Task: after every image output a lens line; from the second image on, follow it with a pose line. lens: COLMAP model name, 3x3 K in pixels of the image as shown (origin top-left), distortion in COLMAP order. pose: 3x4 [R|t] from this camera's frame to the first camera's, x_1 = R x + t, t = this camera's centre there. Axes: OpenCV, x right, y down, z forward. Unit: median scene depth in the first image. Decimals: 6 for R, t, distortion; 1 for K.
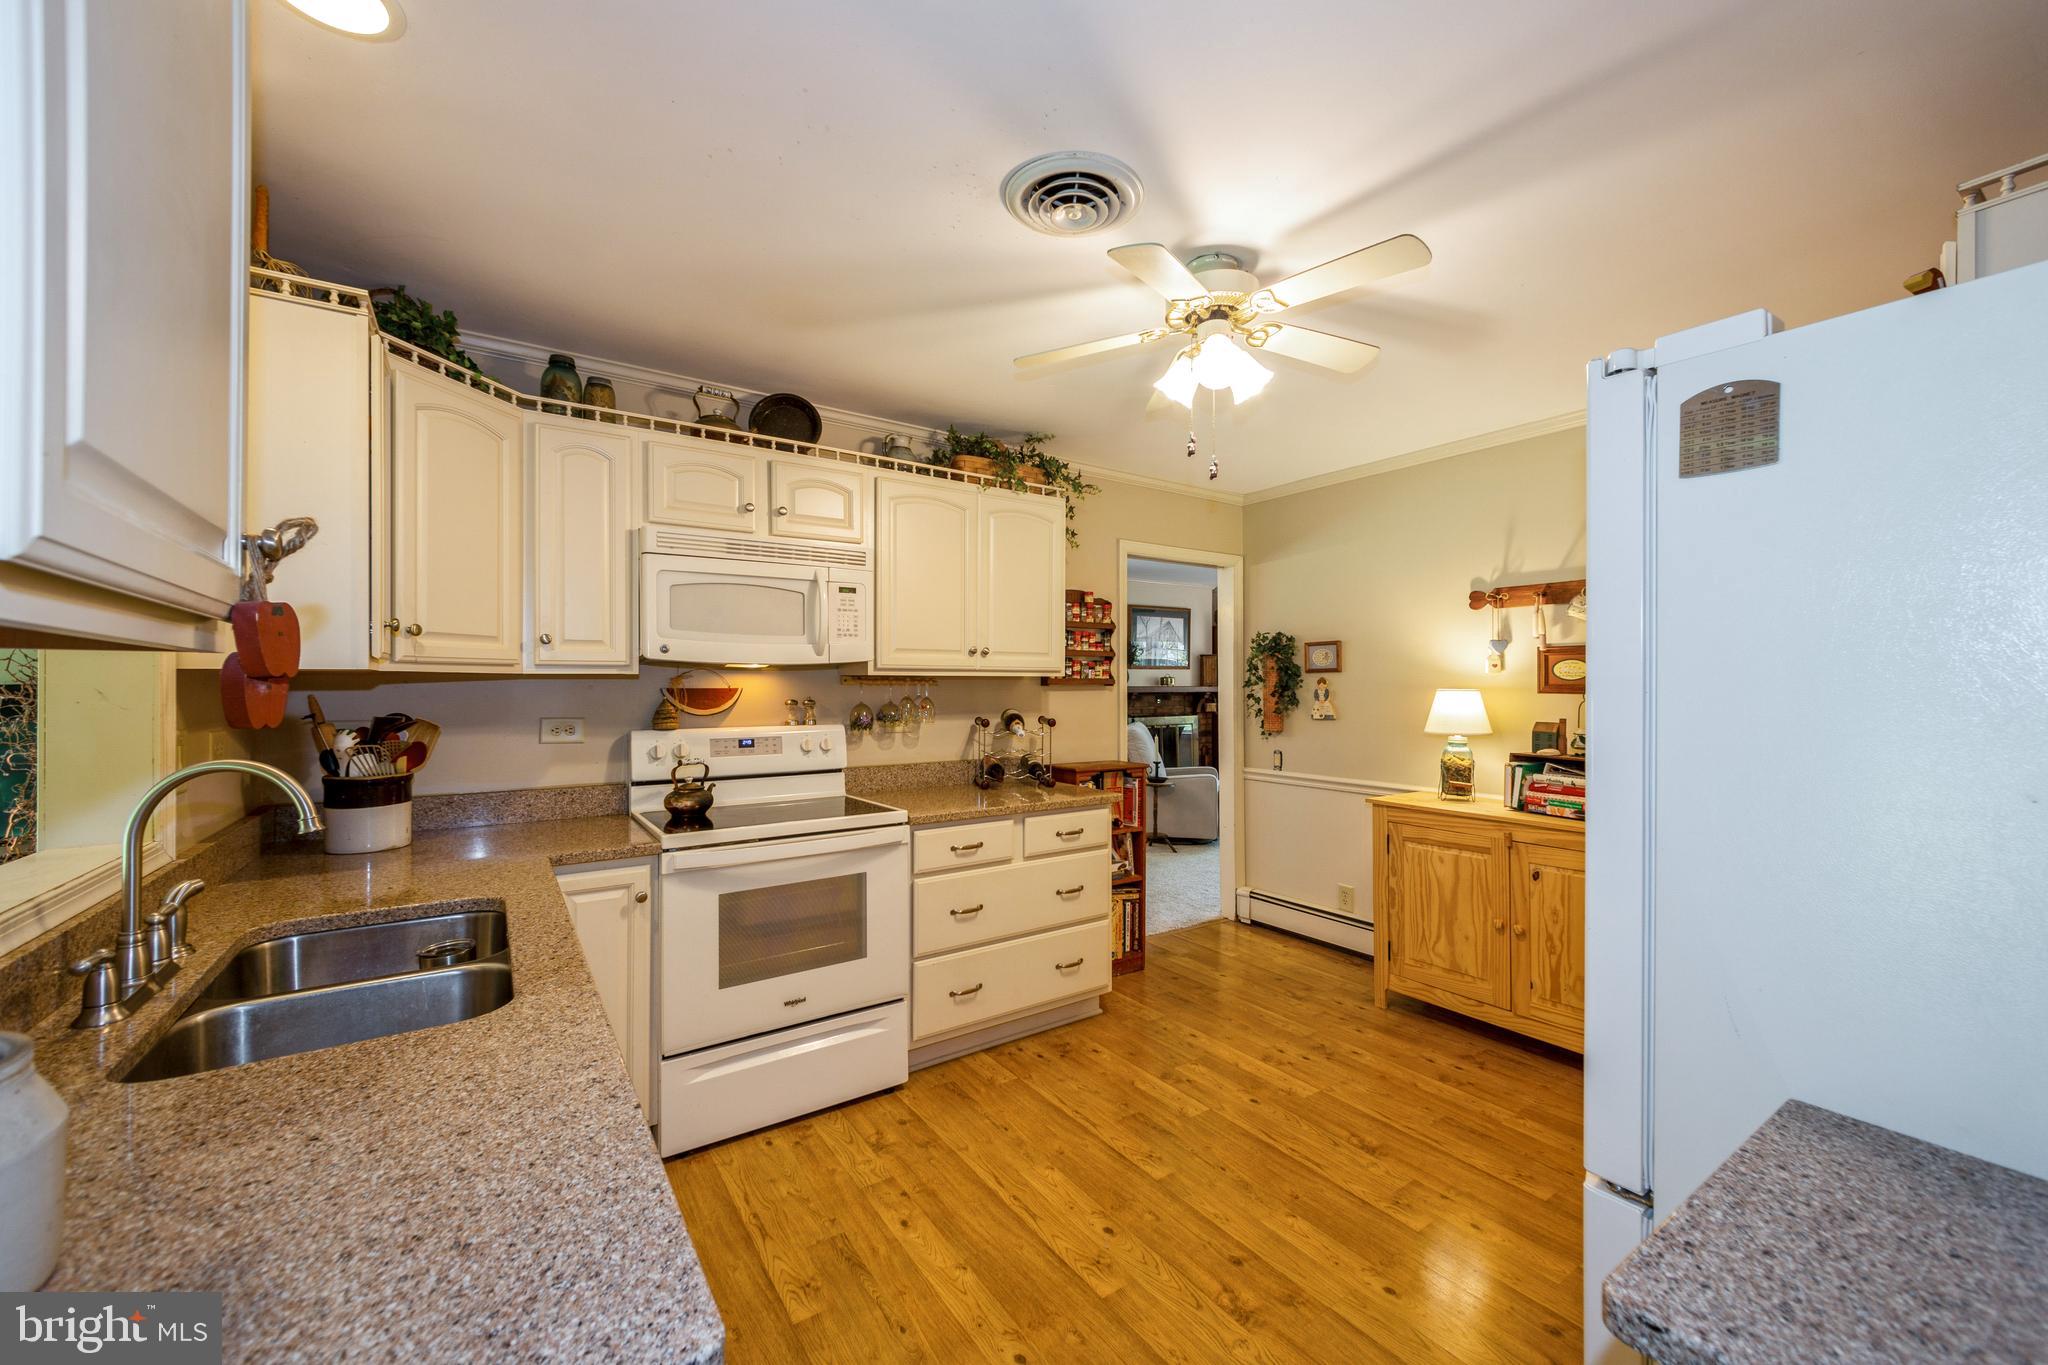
lens RADIAL K [[792.7, 0, 1024.0], [0, 792.7, 682.5], [0, 0, 1]] dist [-0.000462, -0.000606]
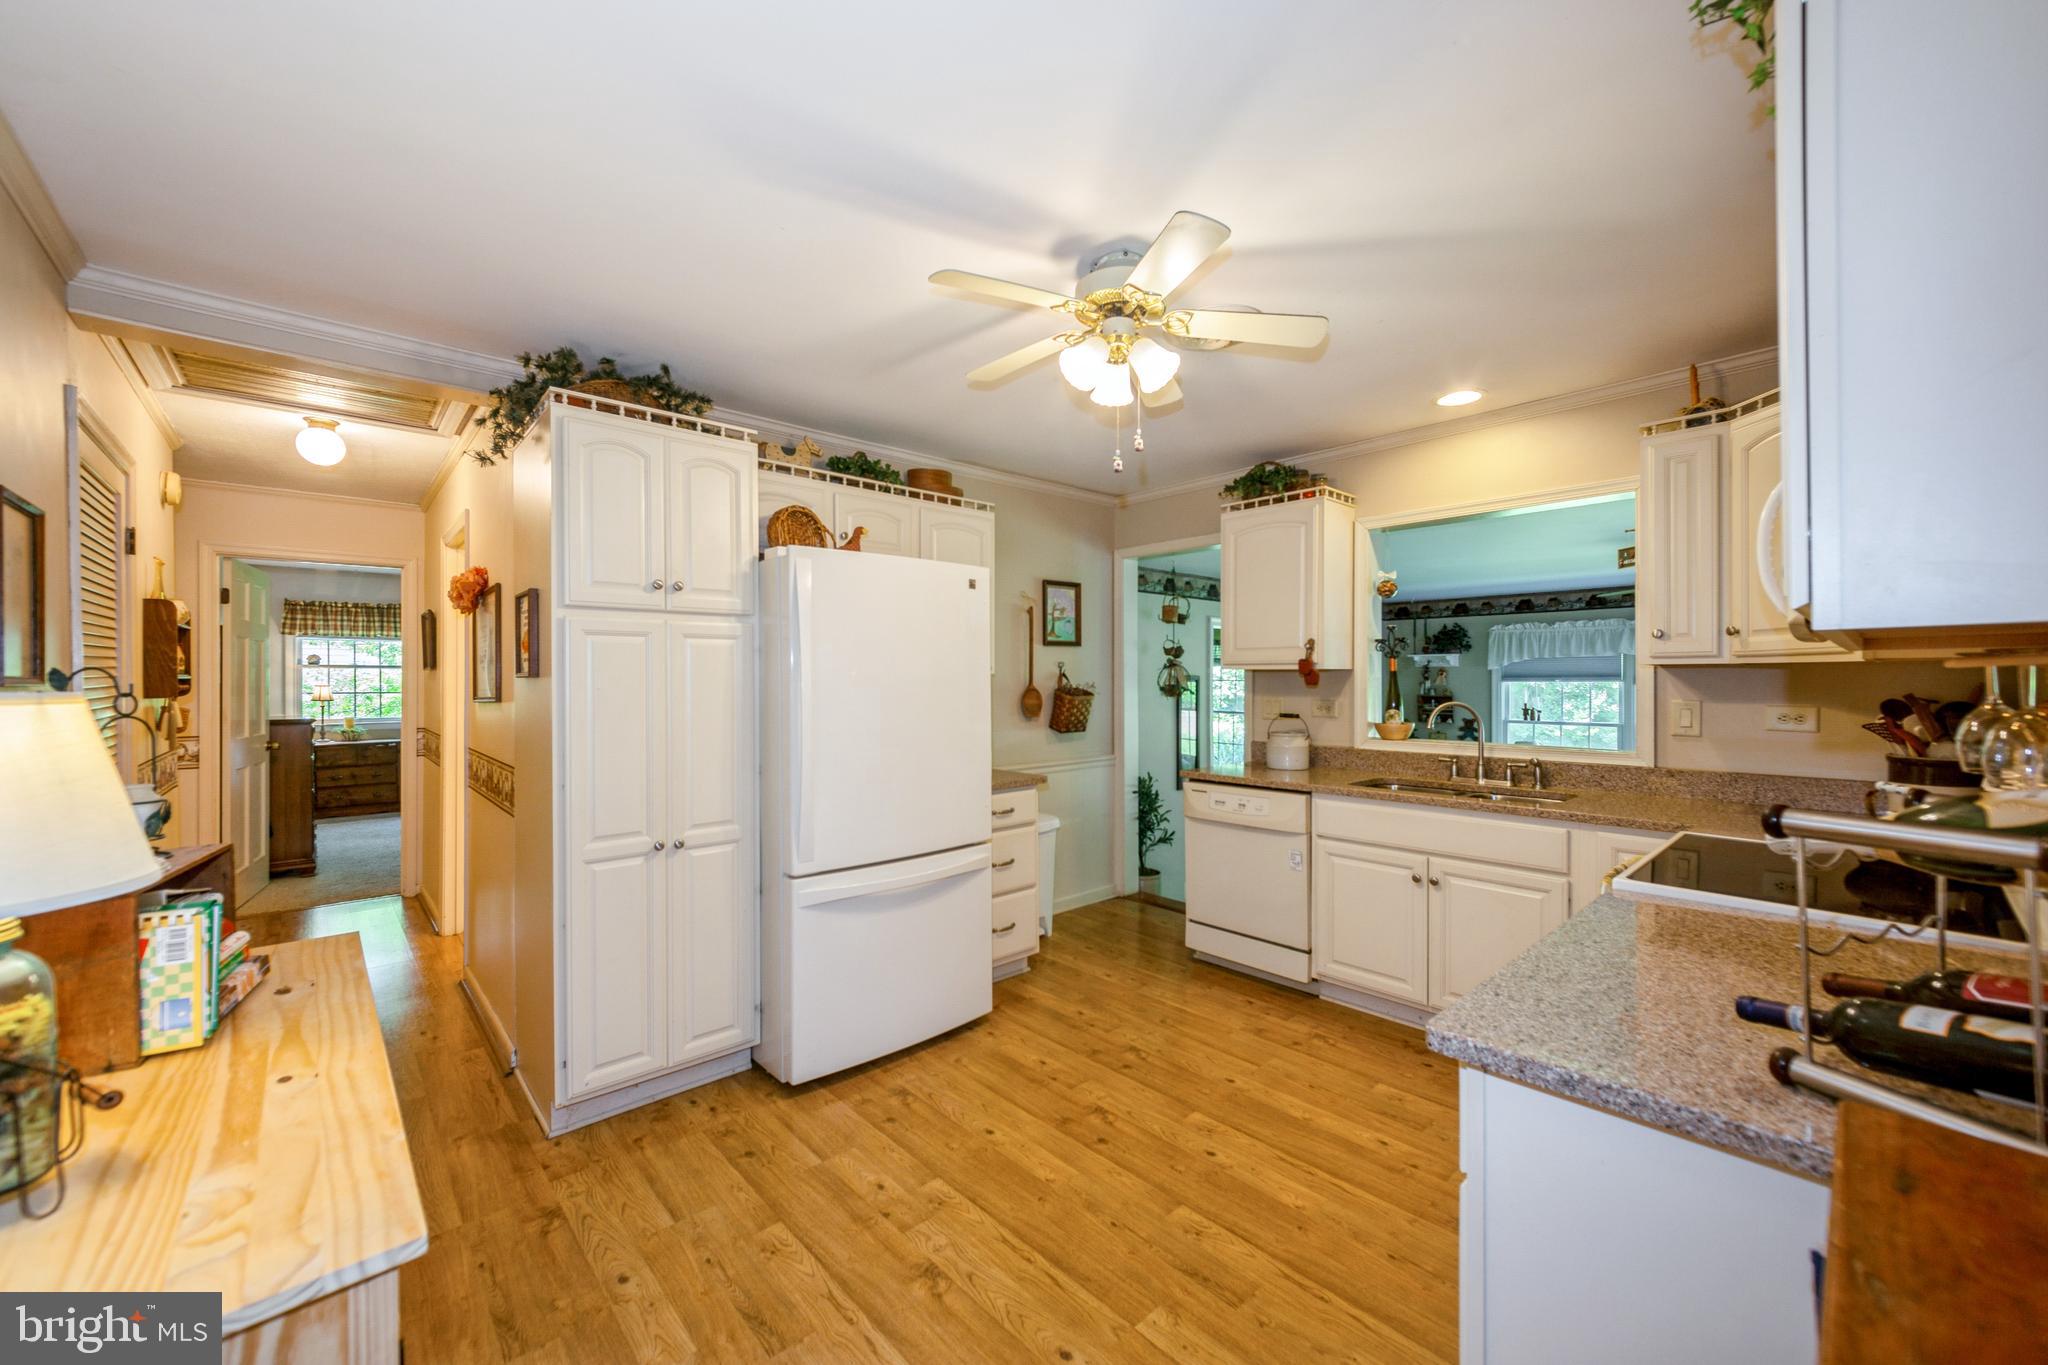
lens RADIAL K [[792.7, 0, 1024.0], [0, 792.7, 682.5], [0, 0, 1]] dist [-0.000462, -0.000606]
pose [[-0.990588, 0.001712, -0.136868, 0.379139], [0.001308, 0.999995, 0.003043, 0.007896], [0.136872, 0.002835, -0.990585, 1.500961]]
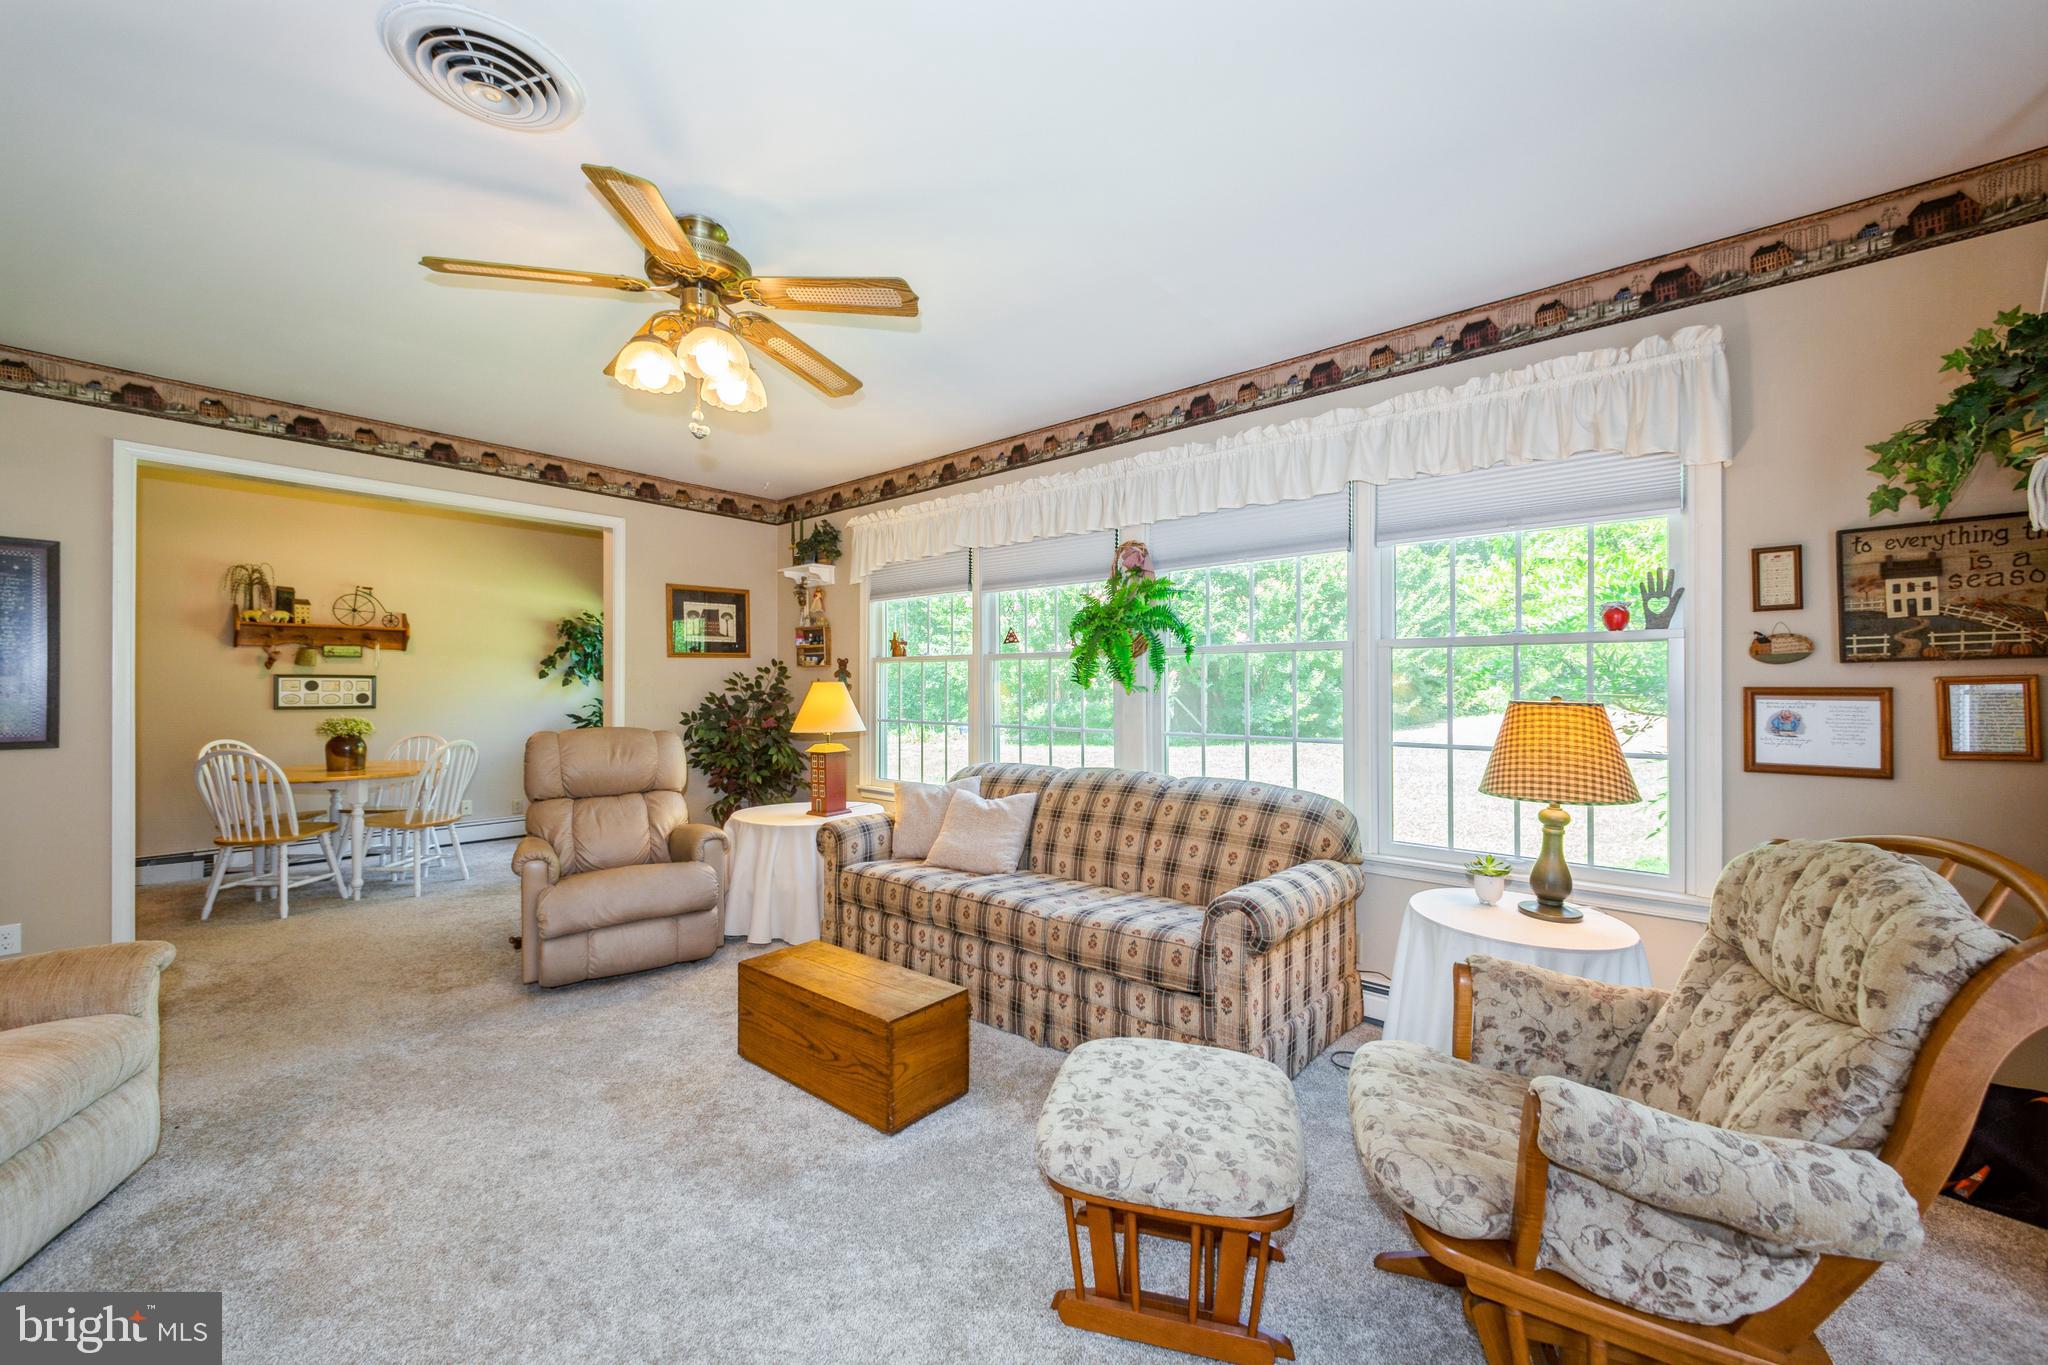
lens RADIAL K [[792.7, 0, 1024.0], [0, 792.7, 682.5], [0, 0, 1]] dist [-0.000462, -0.000606]
pose [[-0.965929, -0.002380, -0.258795, -1.416725], [0.000159, 0.999952, -0.009789, 0.213901], [0.258805, -0.009497, -0.965883, 0.940980]]
